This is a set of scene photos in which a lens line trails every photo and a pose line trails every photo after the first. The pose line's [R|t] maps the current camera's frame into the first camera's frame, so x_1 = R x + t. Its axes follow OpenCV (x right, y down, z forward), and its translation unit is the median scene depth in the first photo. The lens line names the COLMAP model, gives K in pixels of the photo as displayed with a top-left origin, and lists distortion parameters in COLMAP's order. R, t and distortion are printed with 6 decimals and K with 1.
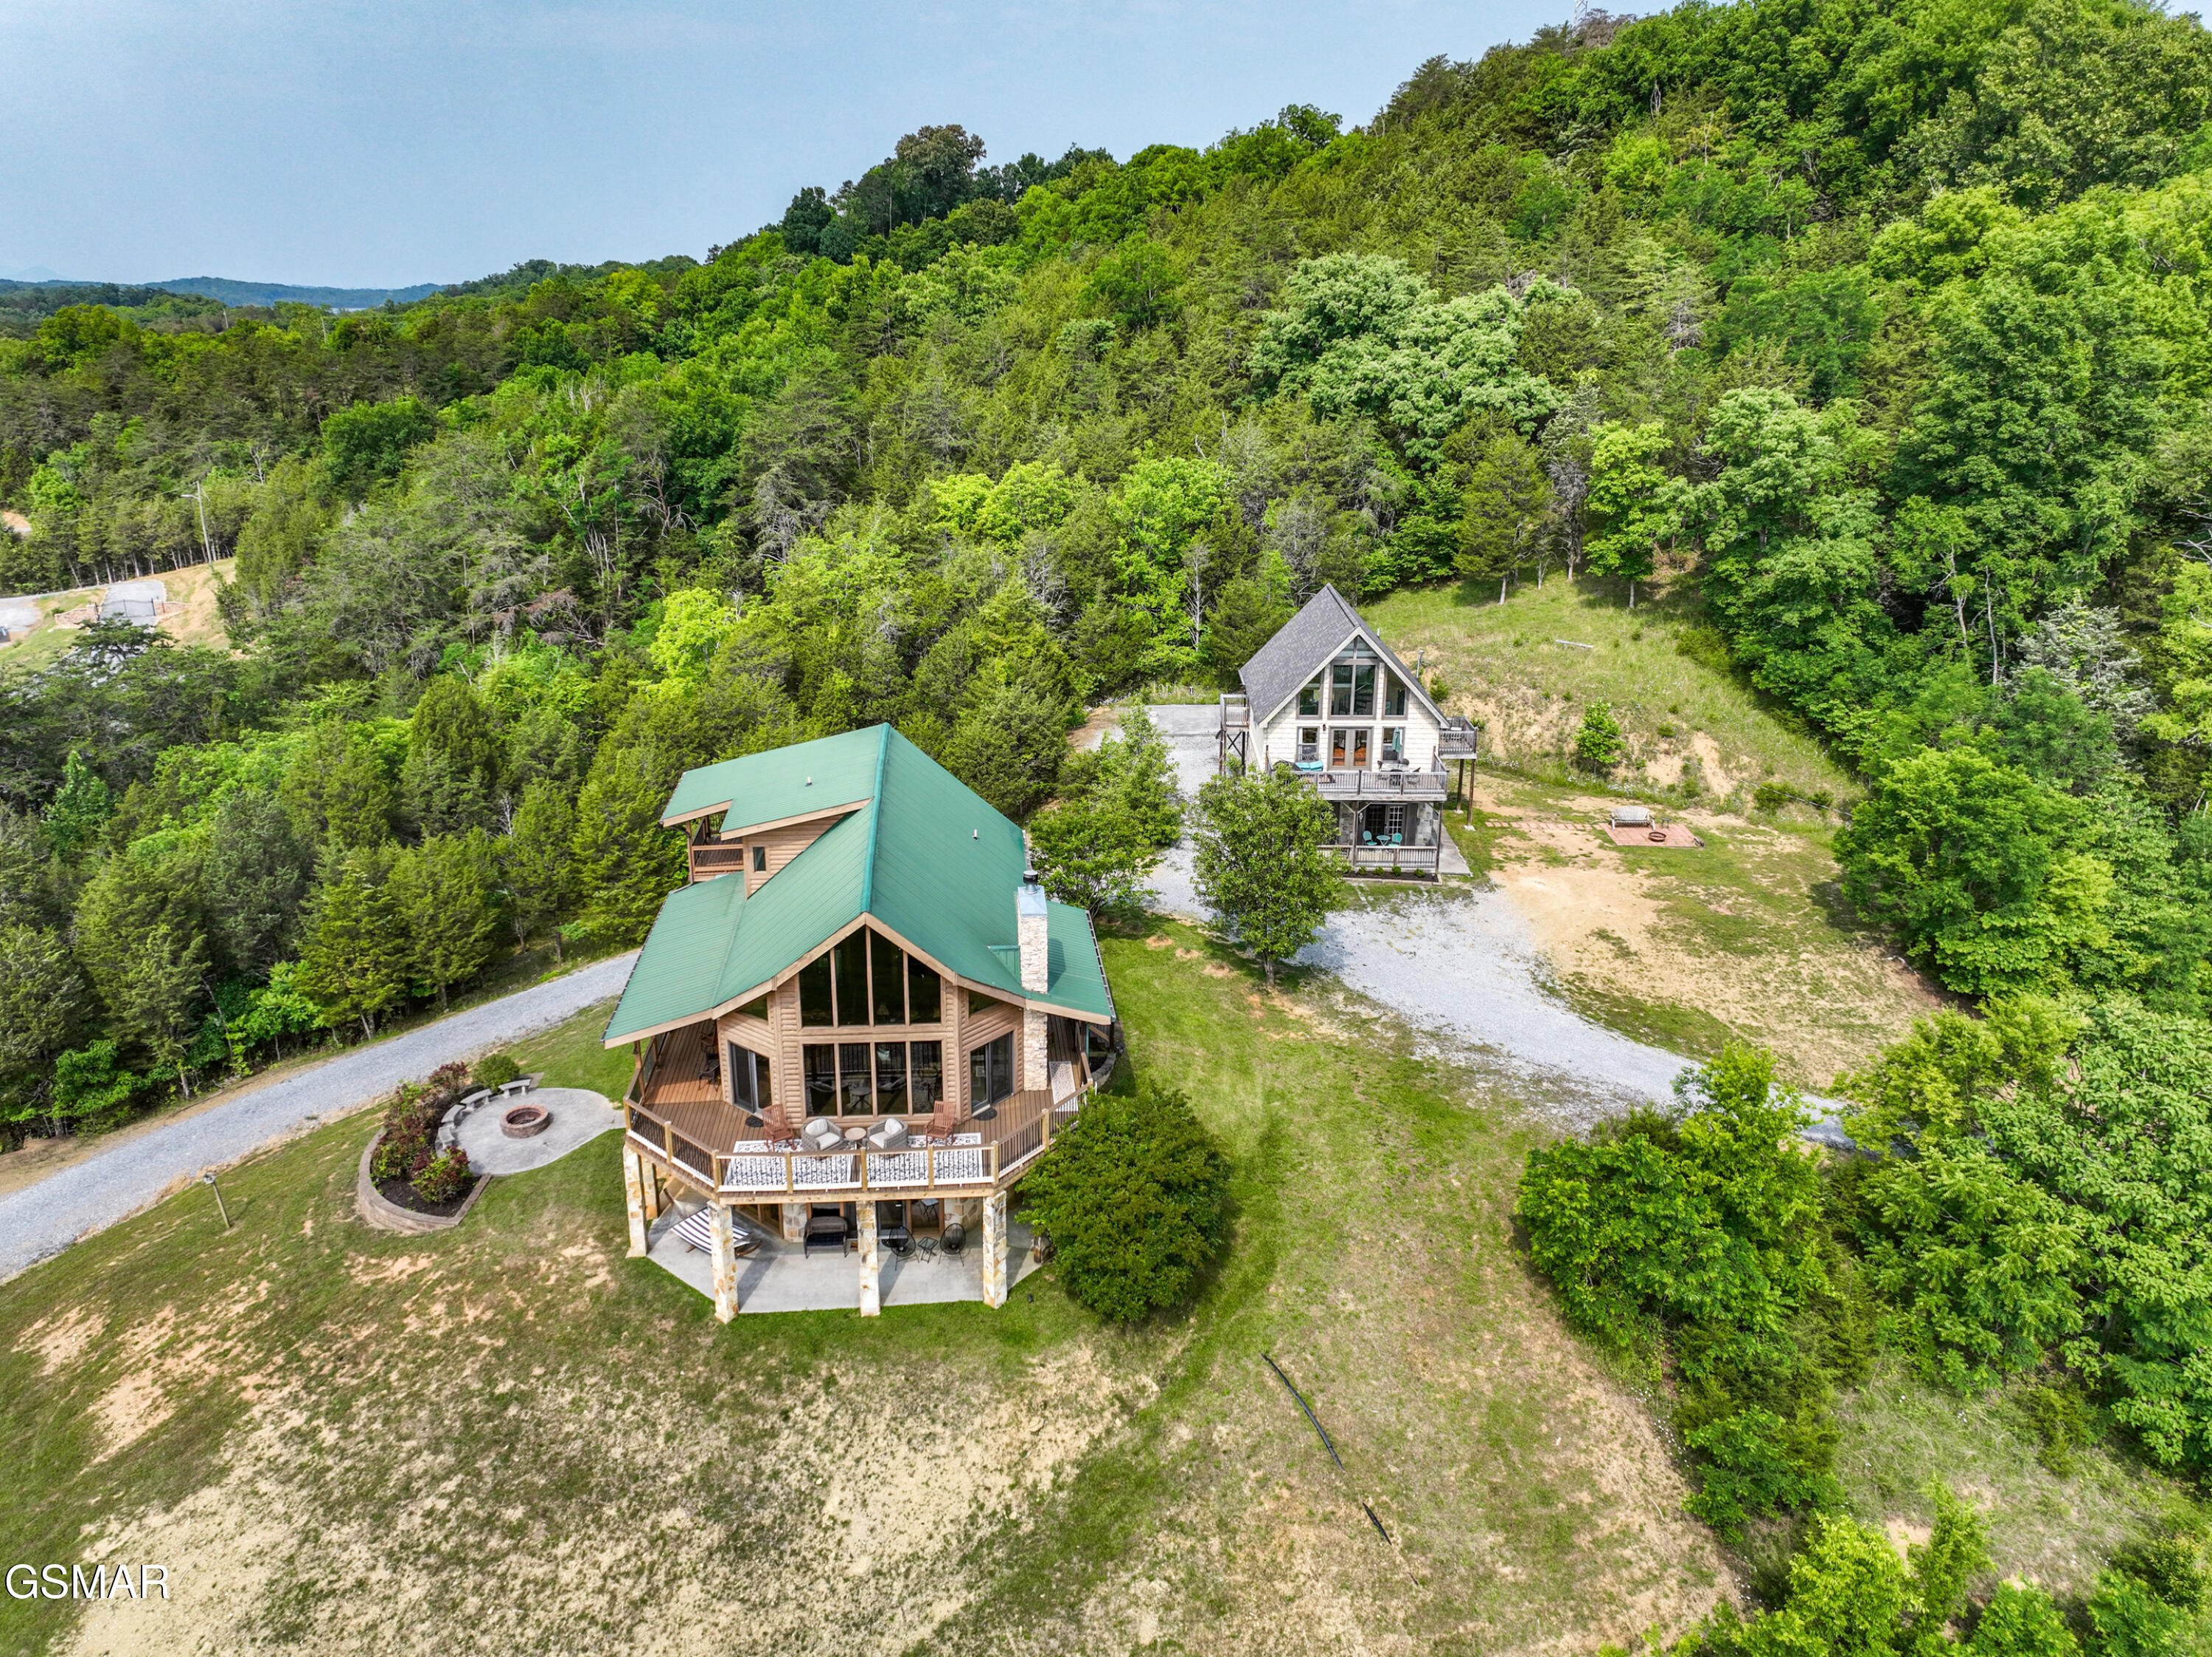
lens RADIAL K [[1572.5, 0, 1072.4], [0, 1572.5, 759.4], [0, 0, 1]] dist [0.001758, 0.000757]
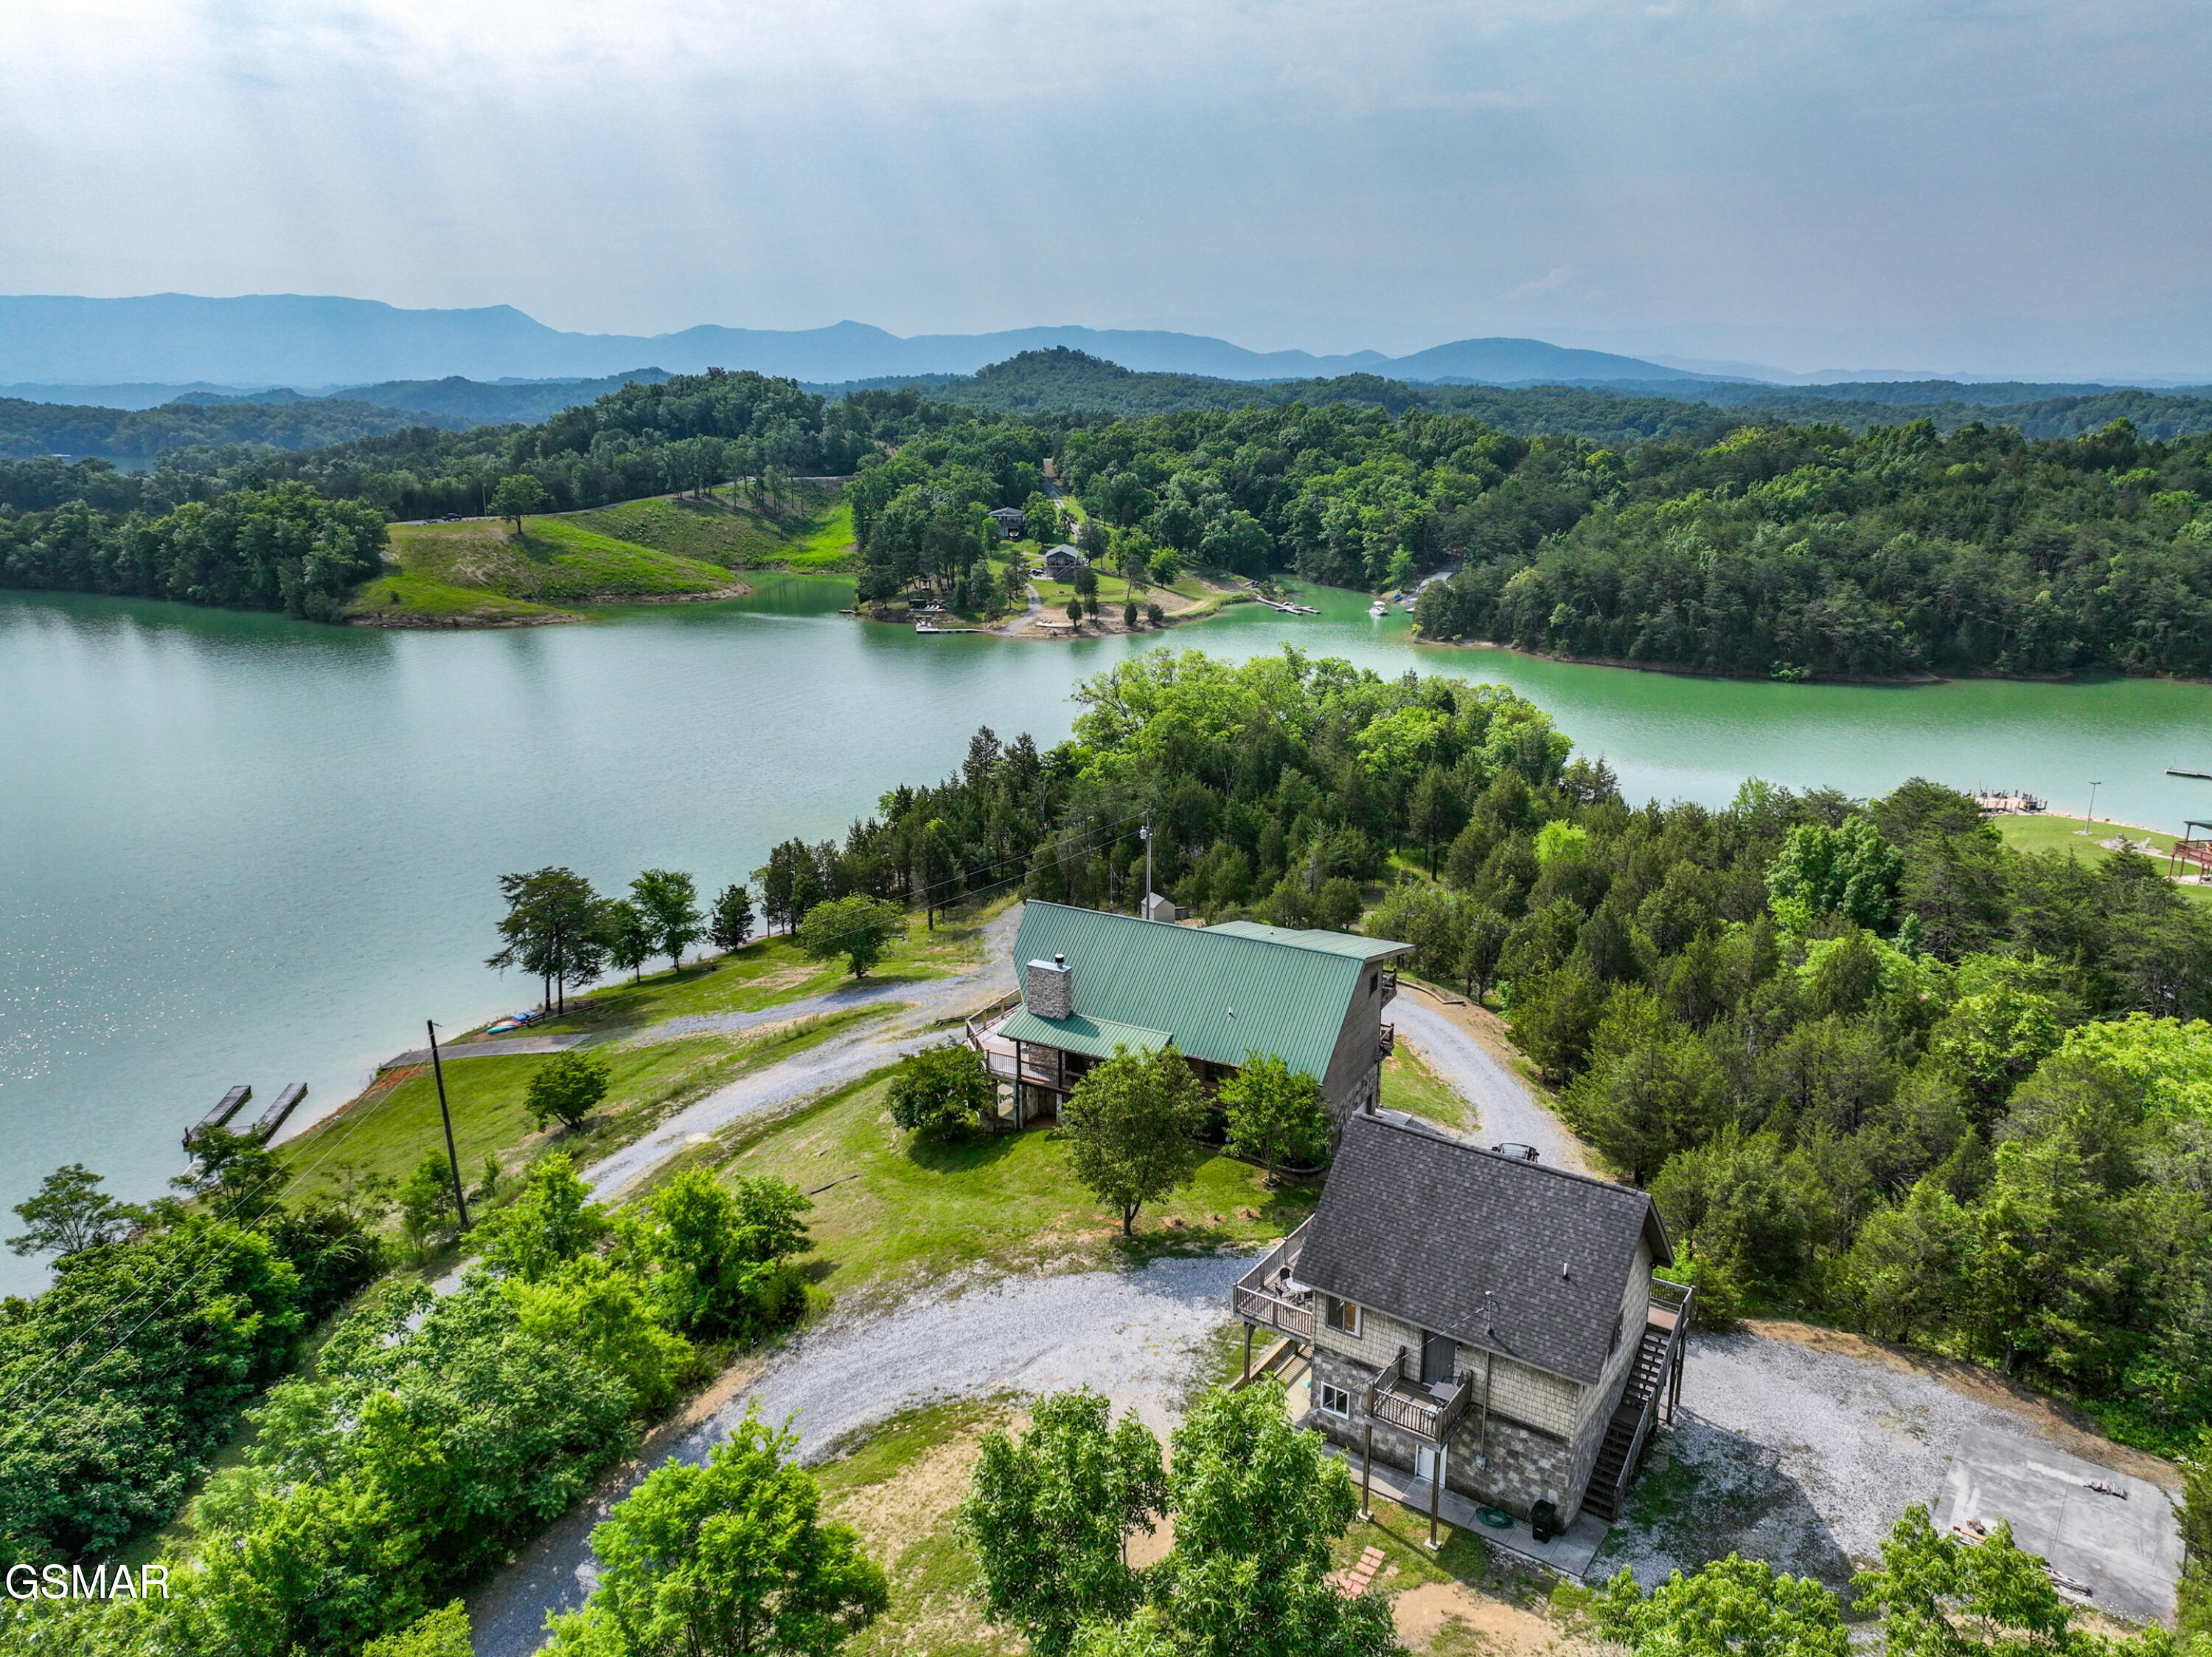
lens RADIAL K [[1550.7, 0, 1113.3], [0, 1550.7, 822.0], [0, 0, 1]] dist [-0.004438, 0.019244]
pose [[-0.546939, 0.221826, -0.807249, 0.853191], [-0.241173, 0.881629, 0.405668, -0.505400], [0.801682, 0.416562, -0.428699, 1.169936]]
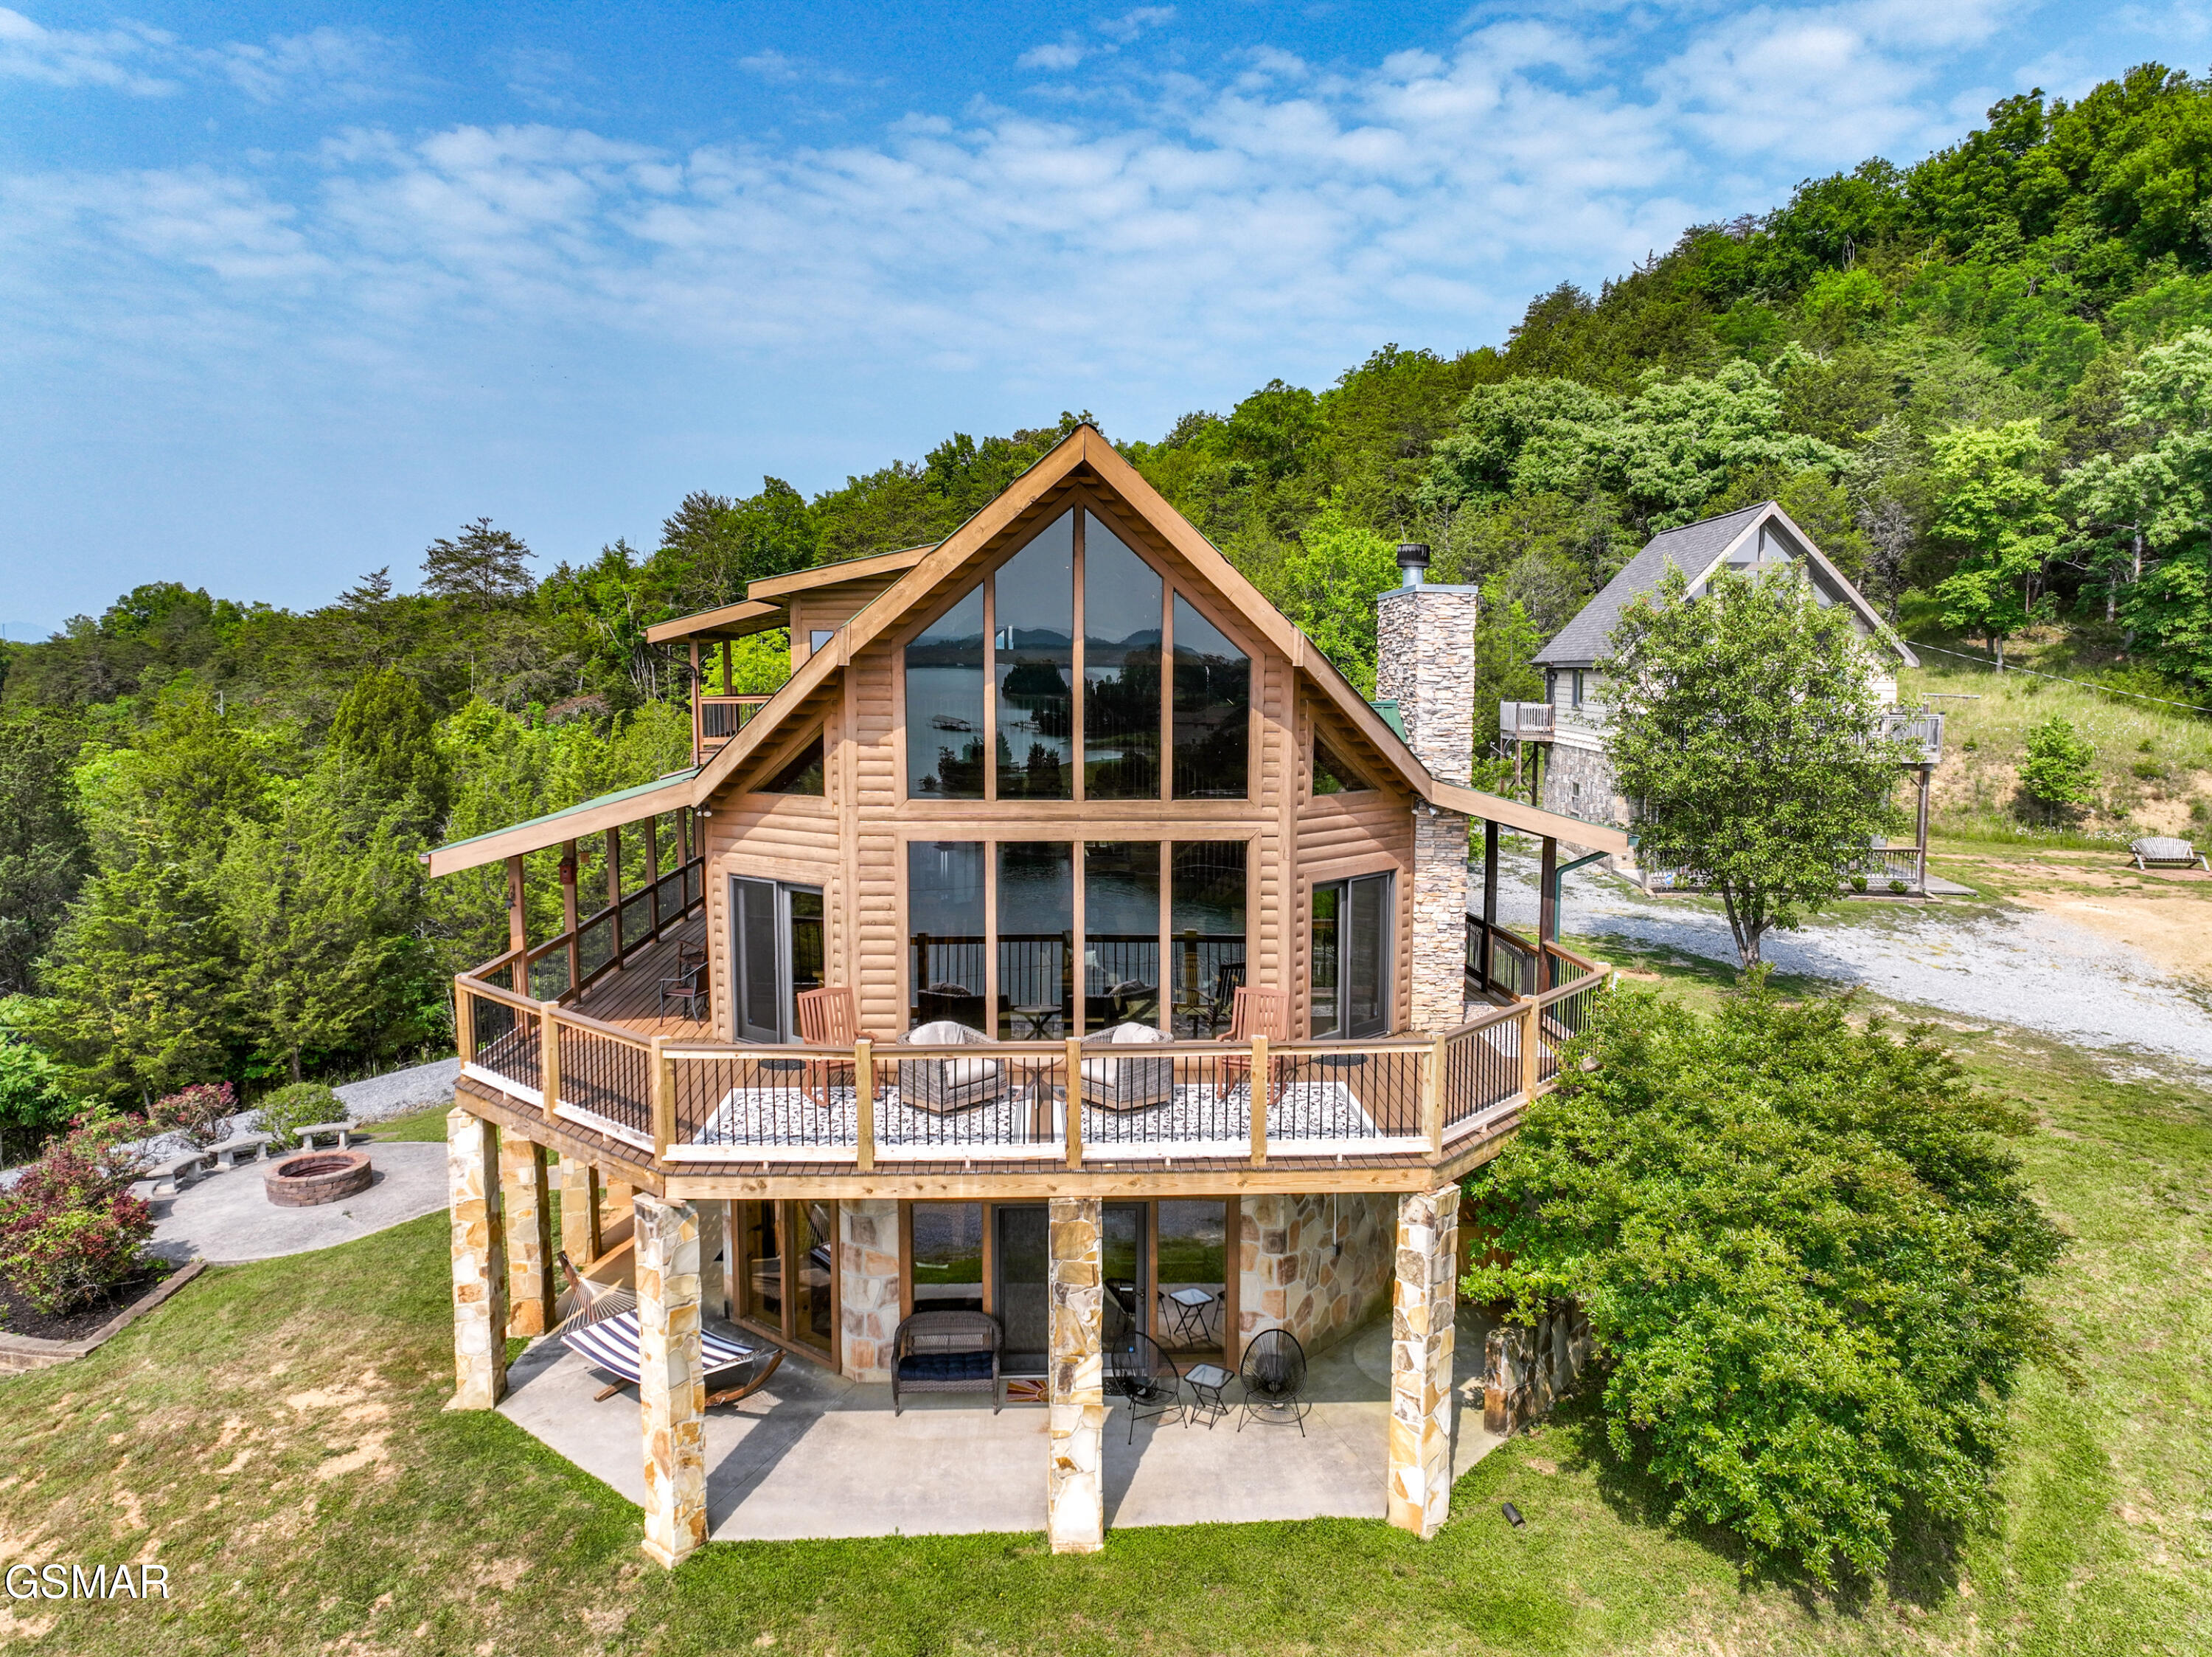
lens RADIAL K [[1550.7, 0, 1113.3], [0, 1550.7, 822.0], [0, 0, 1]] dist [-0.004438, 0.019244]
pose [[0.999811, 0.003989, -0.019048, -0.072561], [-0.007542, 0.981703, -0.190271, 0.164052], [0.017941, 0.190379, 0.981547, 0.397426]]
